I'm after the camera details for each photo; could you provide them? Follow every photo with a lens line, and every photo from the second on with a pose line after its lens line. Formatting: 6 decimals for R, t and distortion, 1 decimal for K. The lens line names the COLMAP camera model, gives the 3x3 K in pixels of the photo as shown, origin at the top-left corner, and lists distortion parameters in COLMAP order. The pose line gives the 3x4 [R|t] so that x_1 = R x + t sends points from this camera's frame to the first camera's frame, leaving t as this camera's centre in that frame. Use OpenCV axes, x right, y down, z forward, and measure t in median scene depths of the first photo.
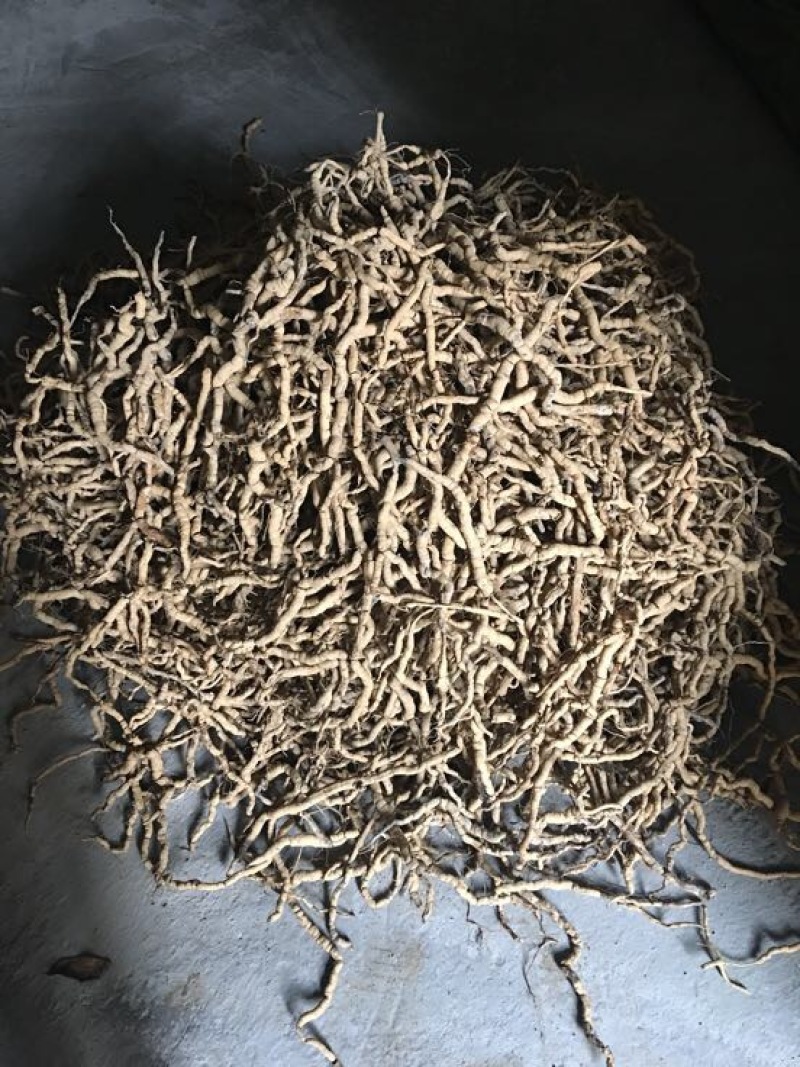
lens RADIAL K [[898.2, 0, 412.9], [0, 898.2, 530.4], [0, 0, 1]] dist [0.151733, -0.221715]
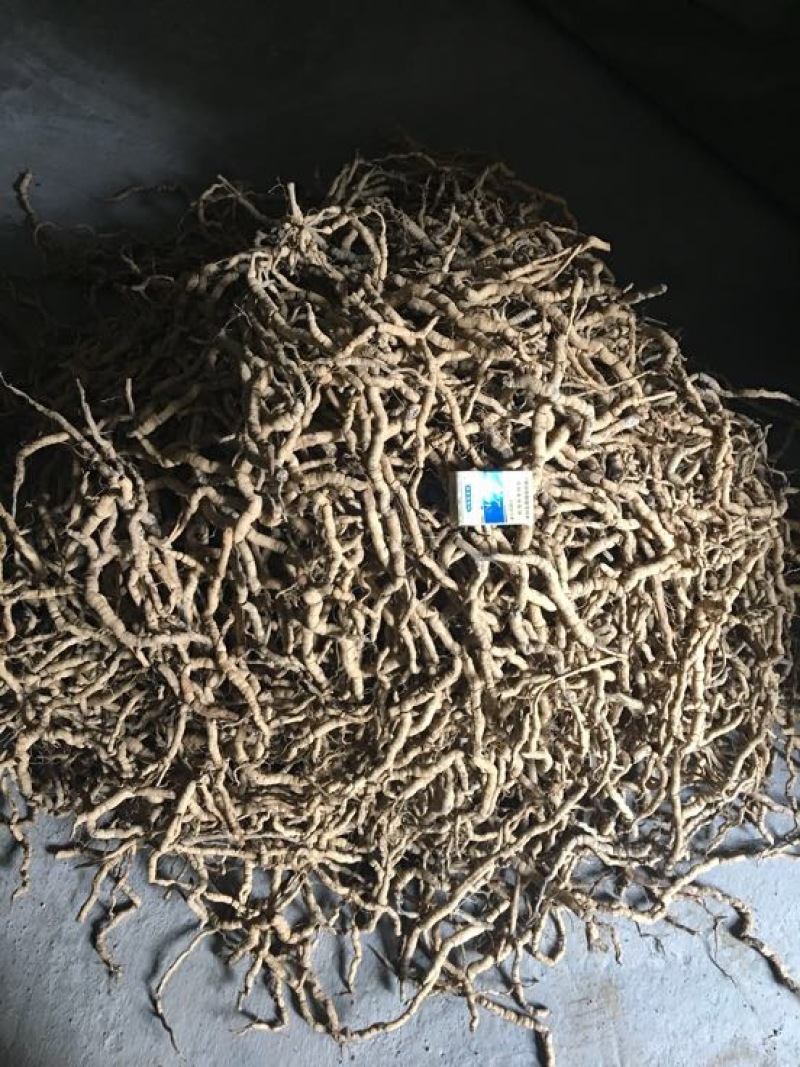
lens RADIAL K [[898.2, 0, 412.9], [0, 898.2, 530.4], [0, 0, 1]] dist [0.151733, -0.221715]
pose [[0.917980, -0.355163, 0.176556, -0.197512], [0.338697, 0.933591, 0.117014, -0.199607], [-0.206390, -0.047617, 0.977310, 0.090131]]
